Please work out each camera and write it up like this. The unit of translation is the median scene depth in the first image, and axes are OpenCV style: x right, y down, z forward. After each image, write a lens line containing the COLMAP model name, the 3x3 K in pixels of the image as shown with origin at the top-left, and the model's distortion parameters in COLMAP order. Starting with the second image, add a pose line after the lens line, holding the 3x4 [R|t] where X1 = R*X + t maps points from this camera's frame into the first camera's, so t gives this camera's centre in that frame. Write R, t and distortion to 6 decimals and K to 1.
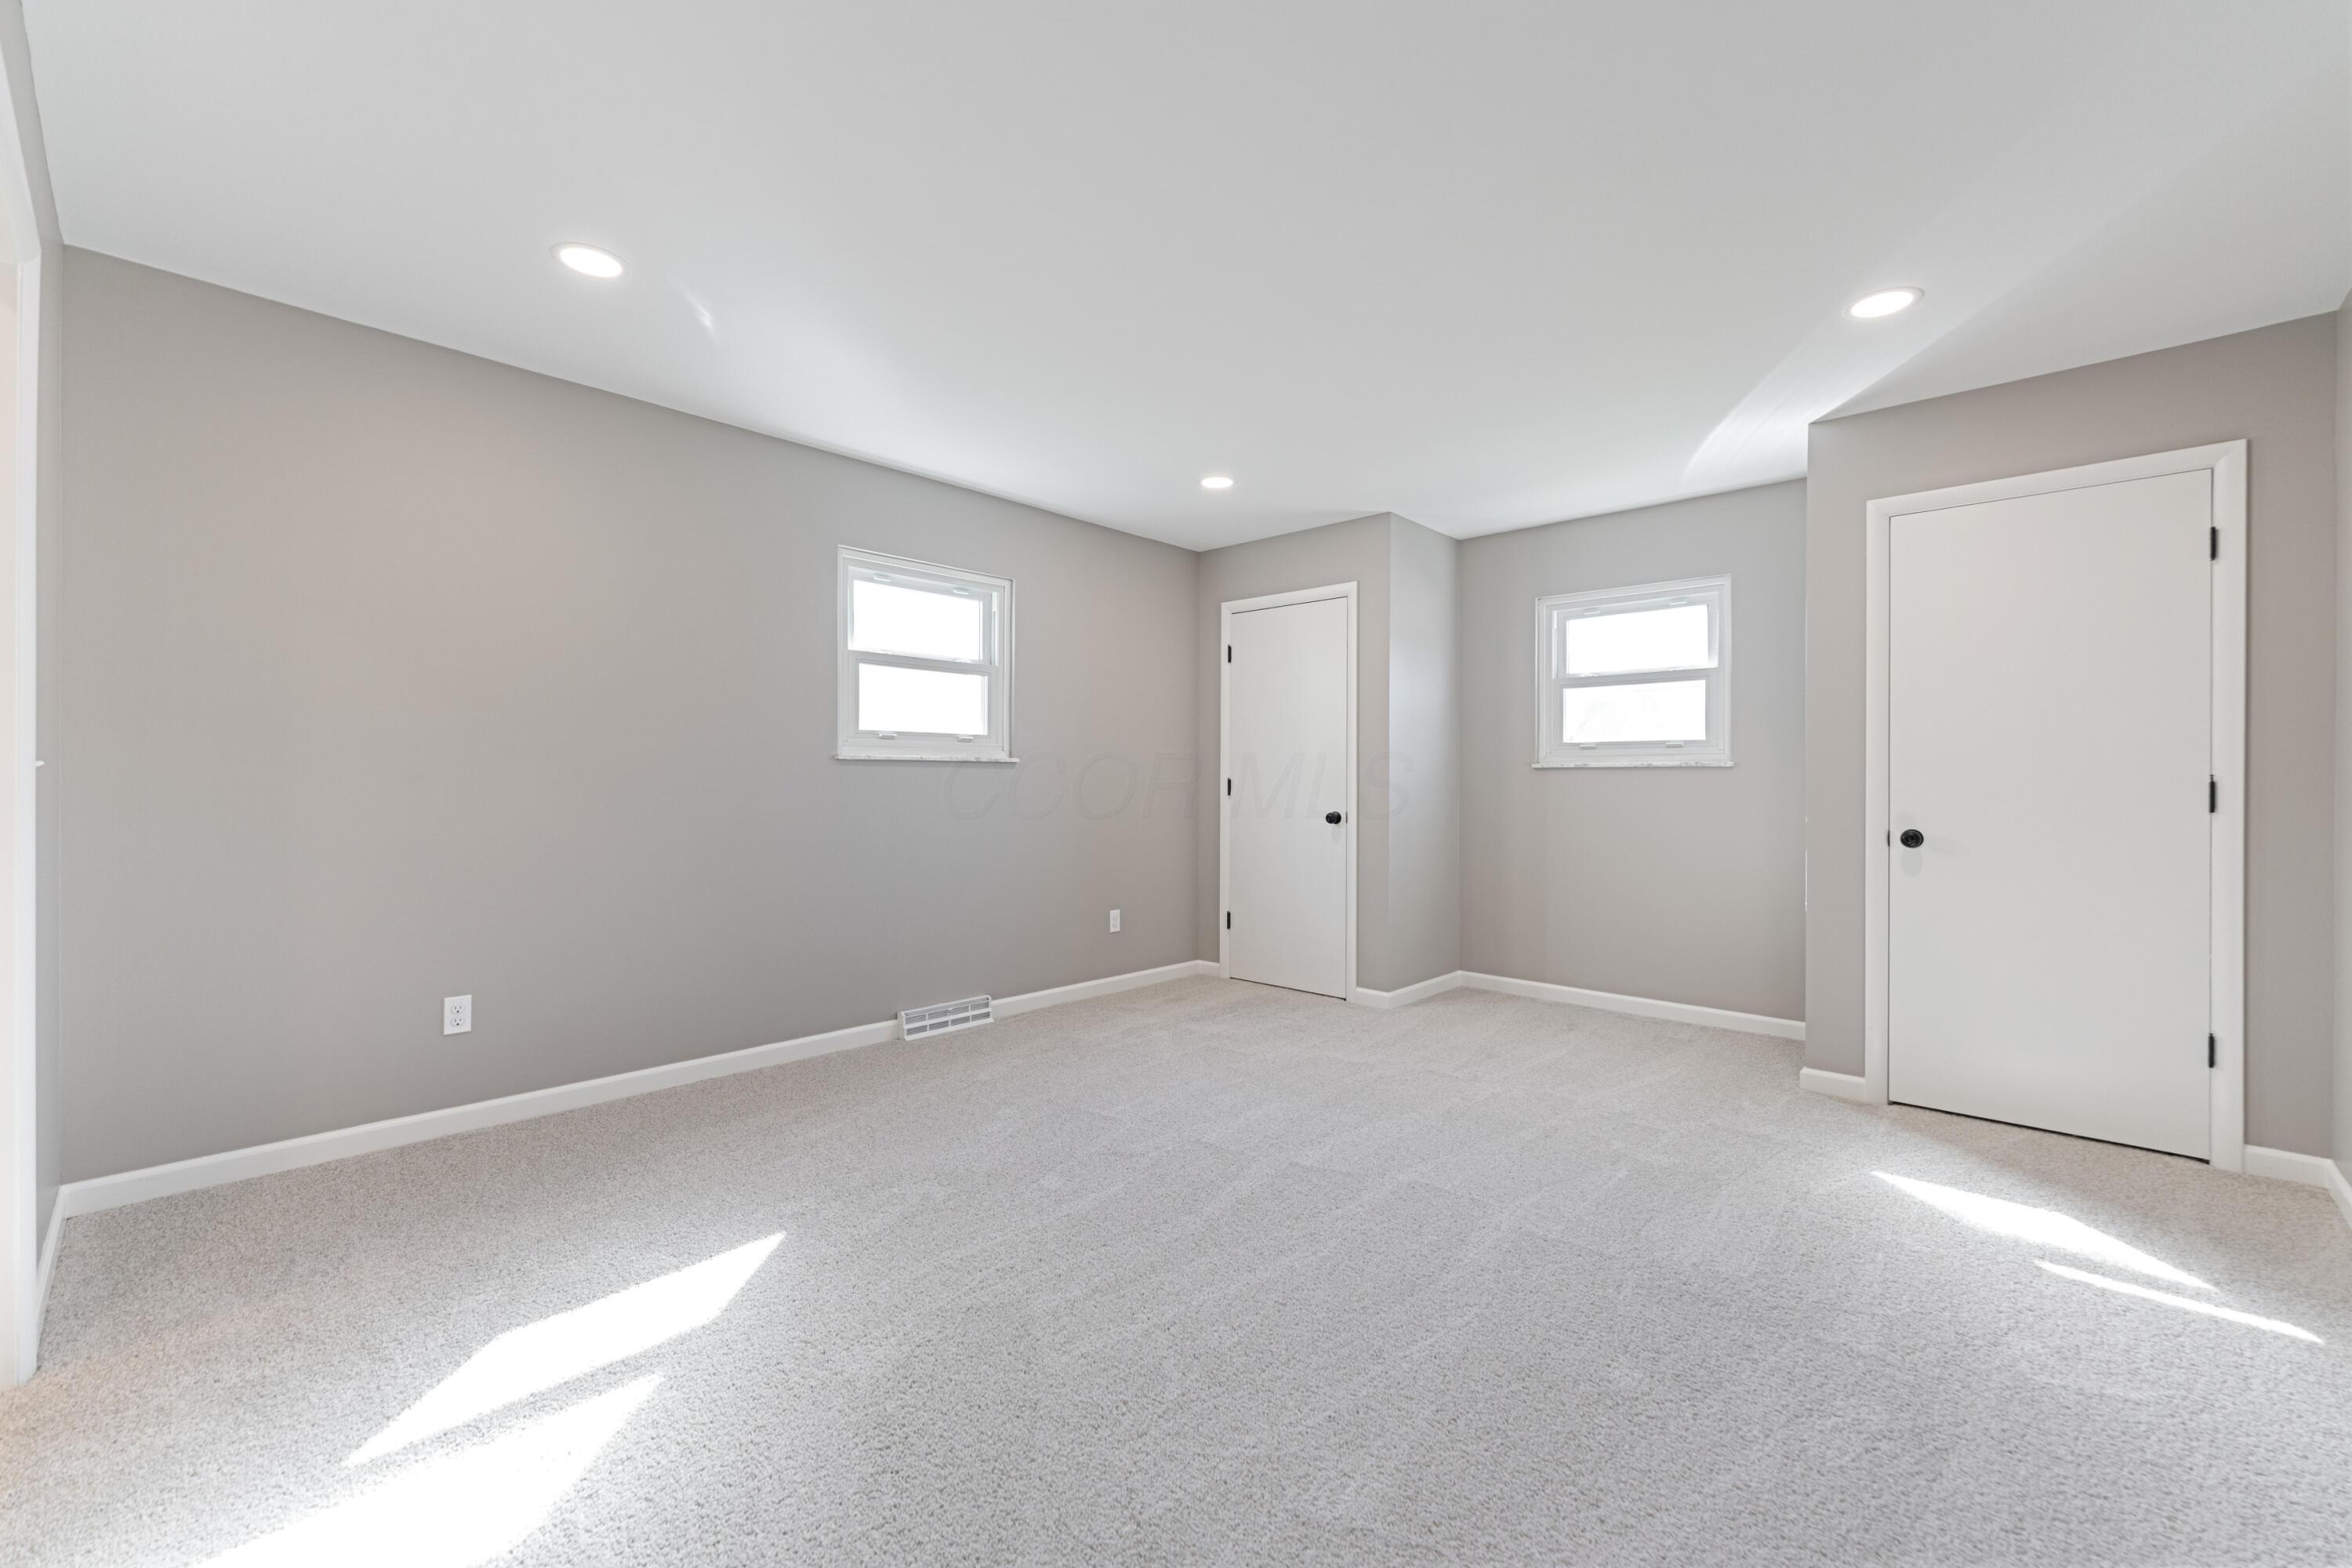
lens RADIAL K [[965.4, 0, 1174.4], [0, 965.4, 783.1], [0, 0, 1]] dist [-0.000198, 0.000366]
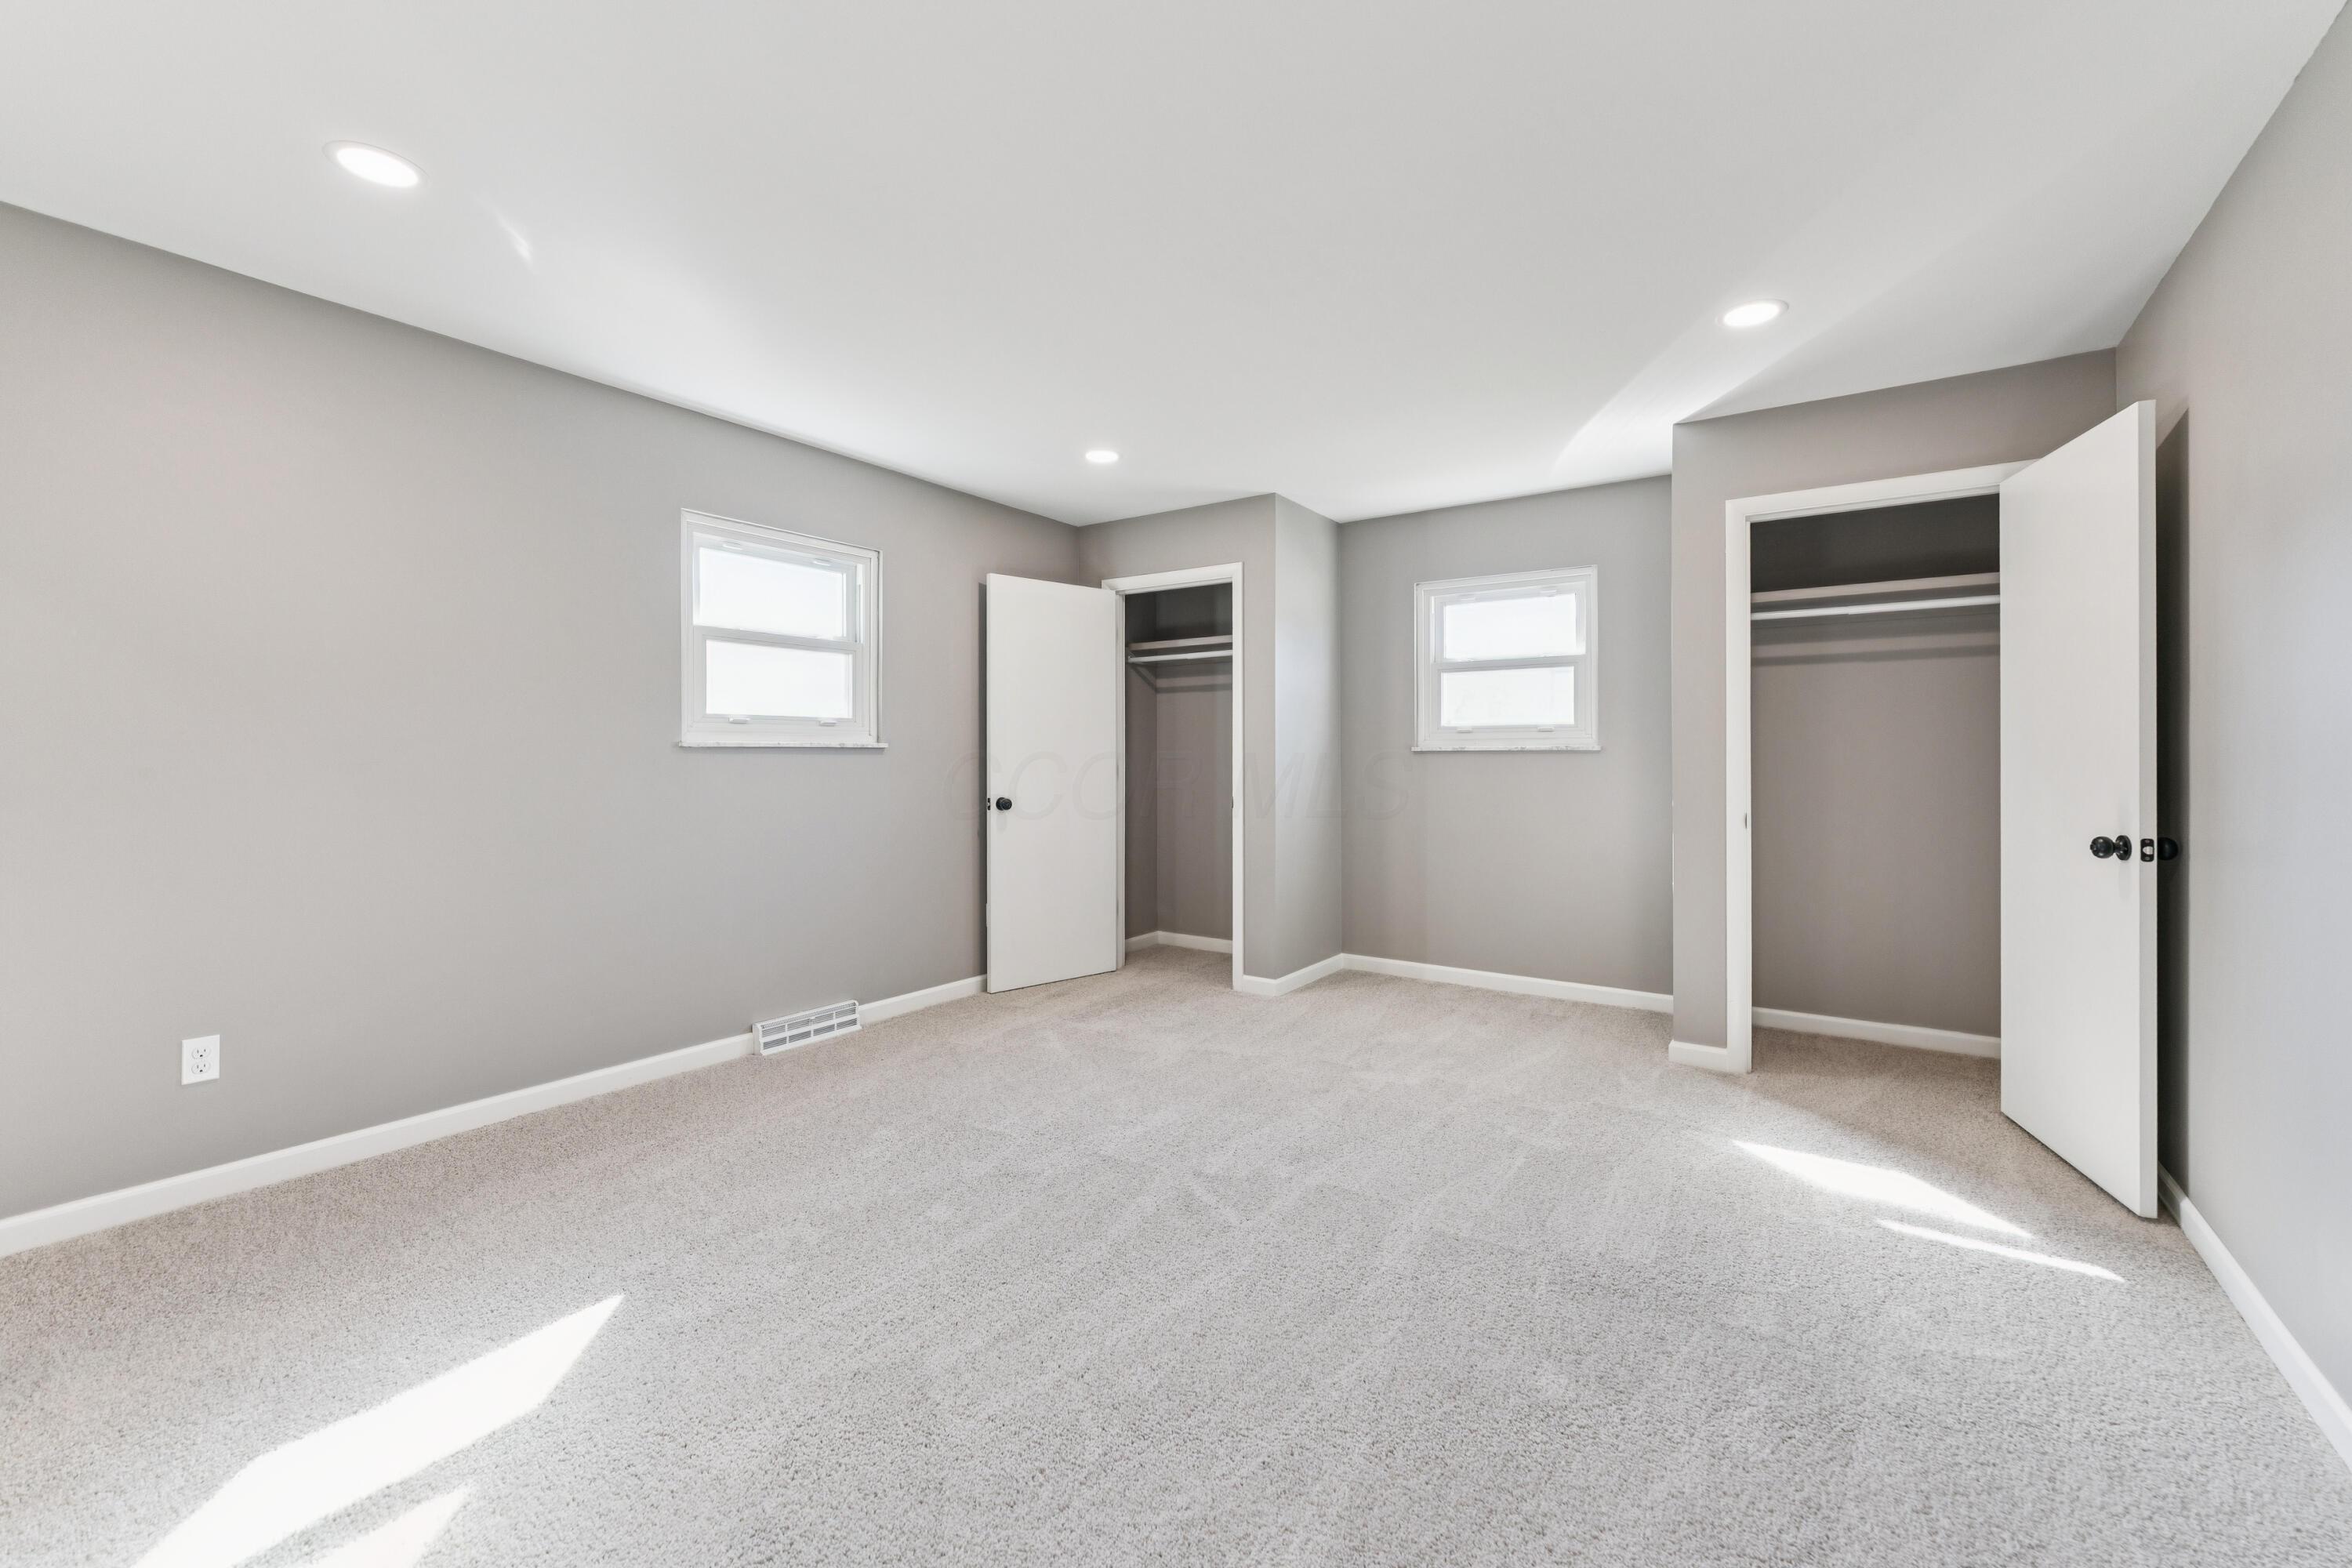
lens RADIAL K [[977.3, 0, 1182.9], [0, 977.3, 756.2], [0, 0, 1]] dist [-0.000239, 0.000531]
pose [[0.988702, -0.004283, 0.149833, -0.027978], [0.004546, 0.999989, -0.001408, -0.014300], [-0.149825, 0.002073, 0.988710, 0.035973]]
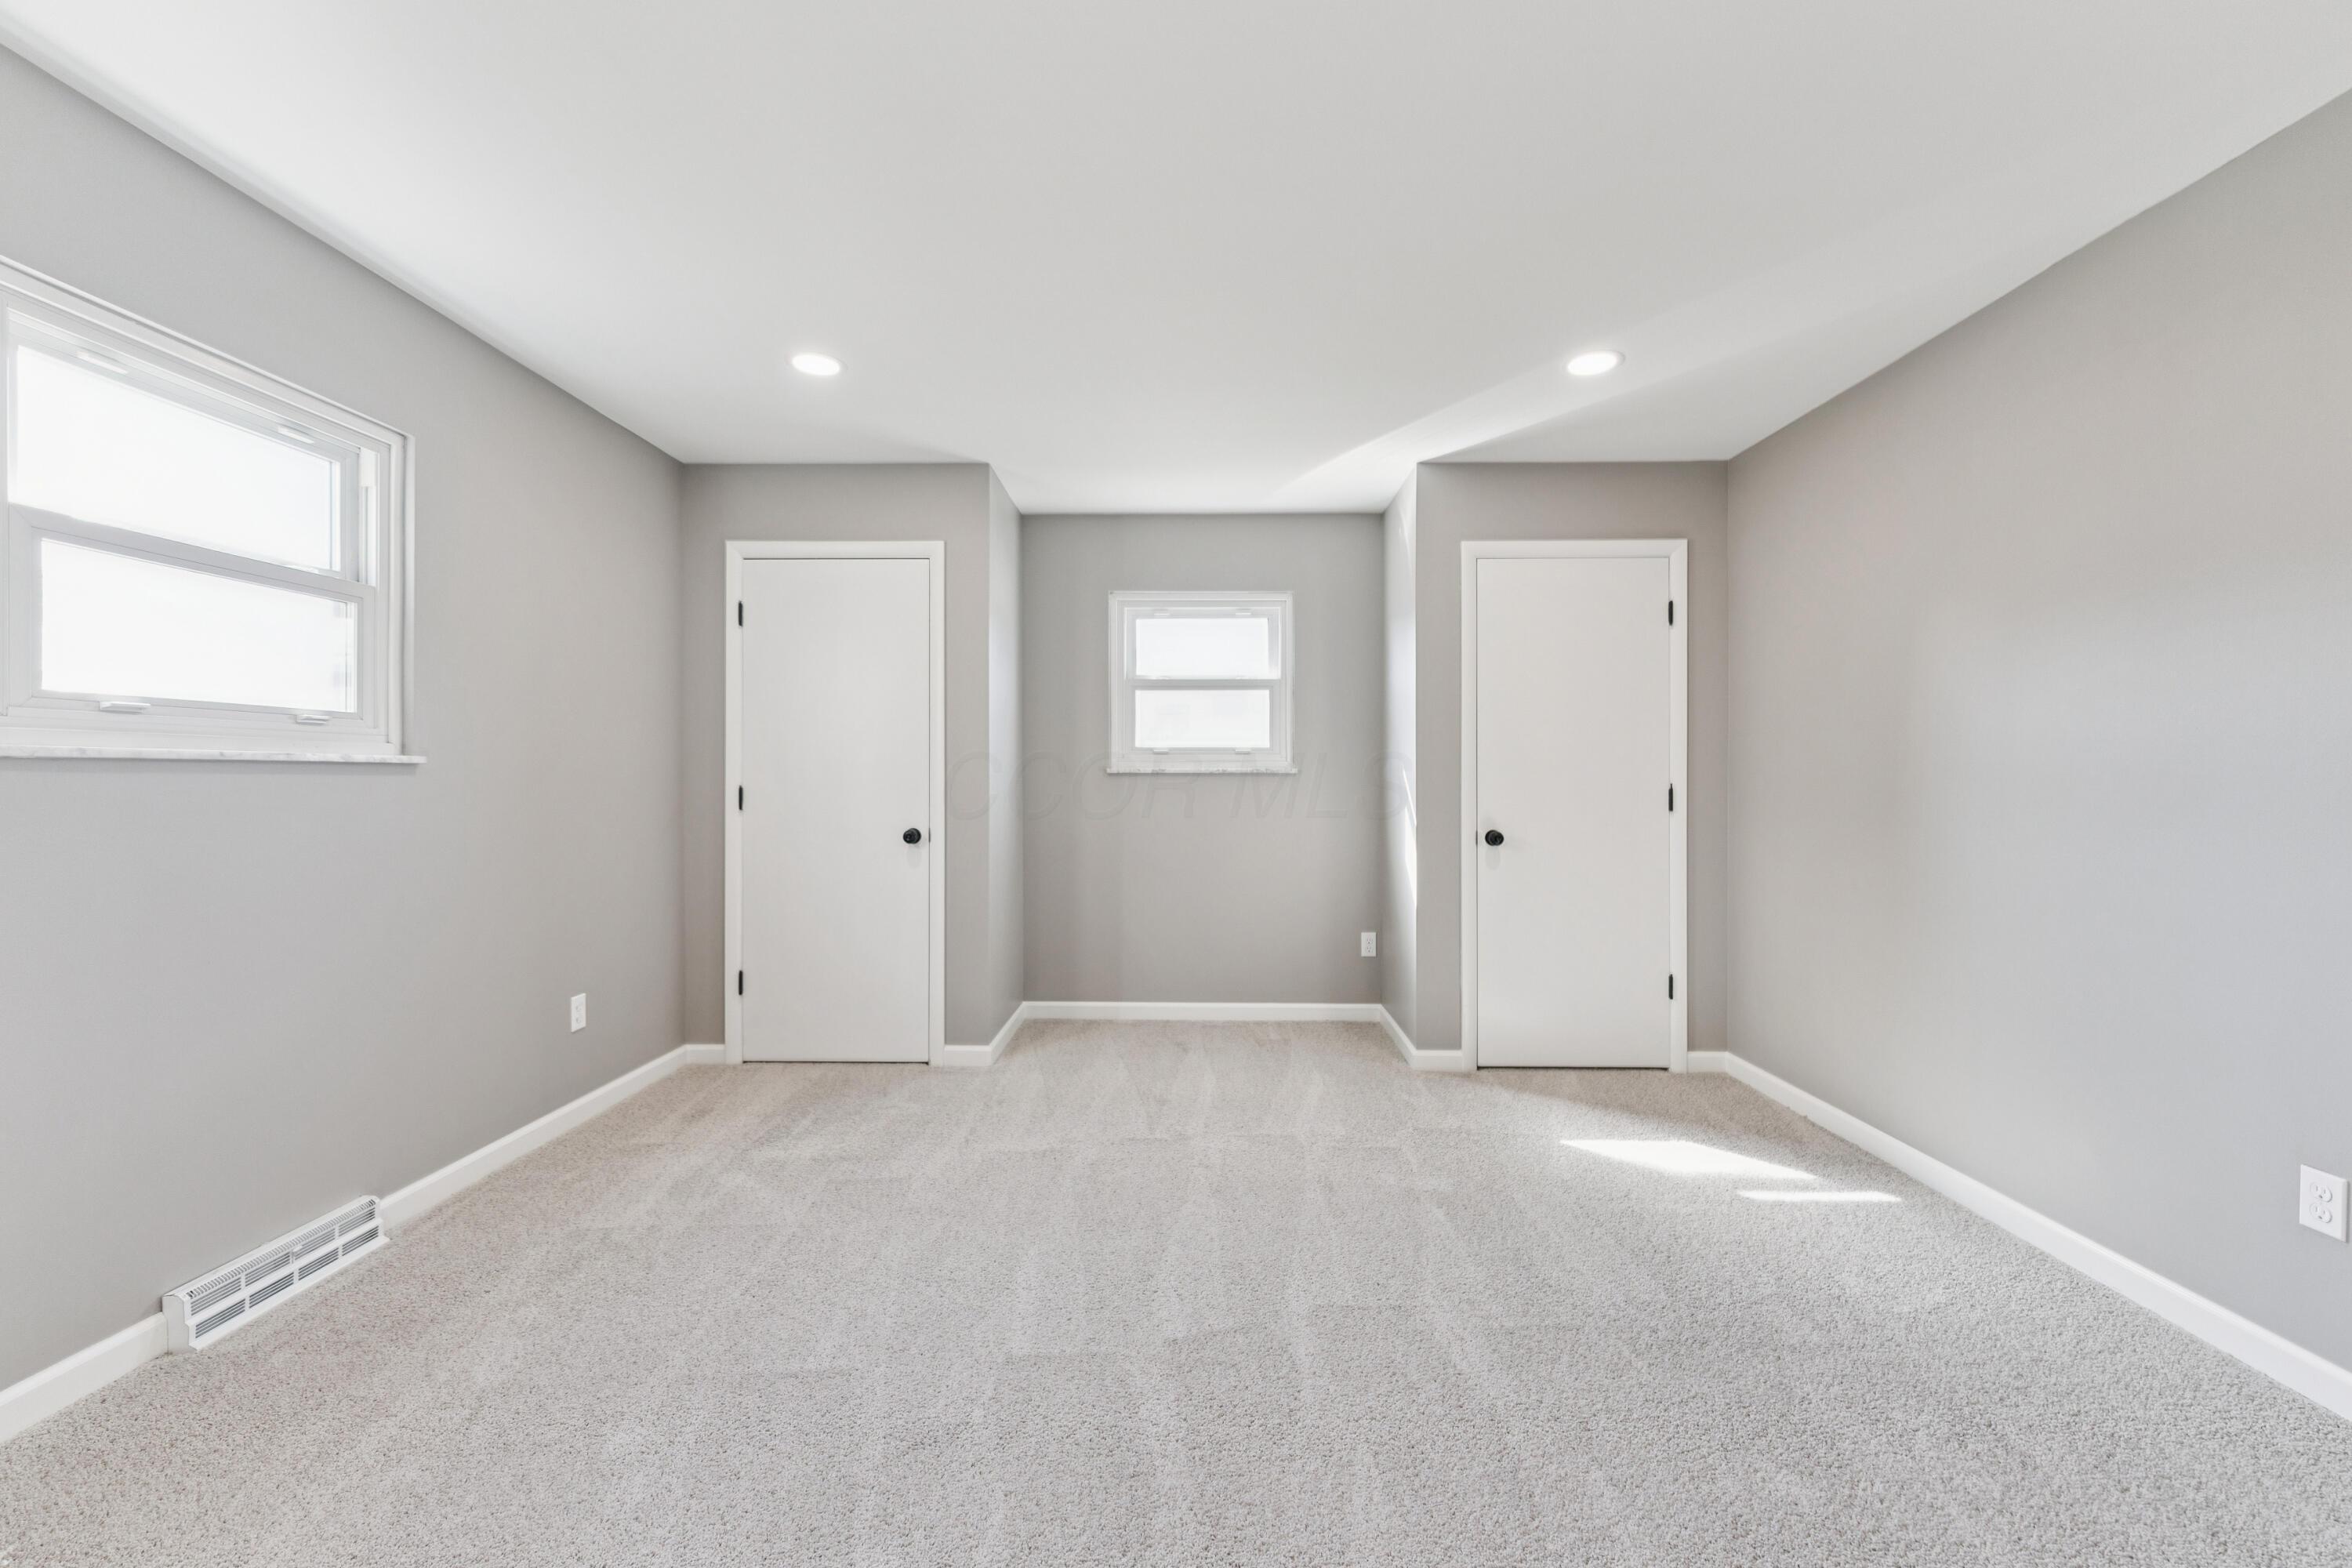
lens RADIAL K [[952.3, 0, 1182.1], [0, 952.3, 781.0], [0, 0, 1]] dist [-0.000051, -0.000021]
pose [[0.741642, -0.004568, 0.670780, -0.274496], [0.003545, 0.999990, 0.002891, -0.015119], [-0.670786, 0.000234, 0.741651, 0.389100]]
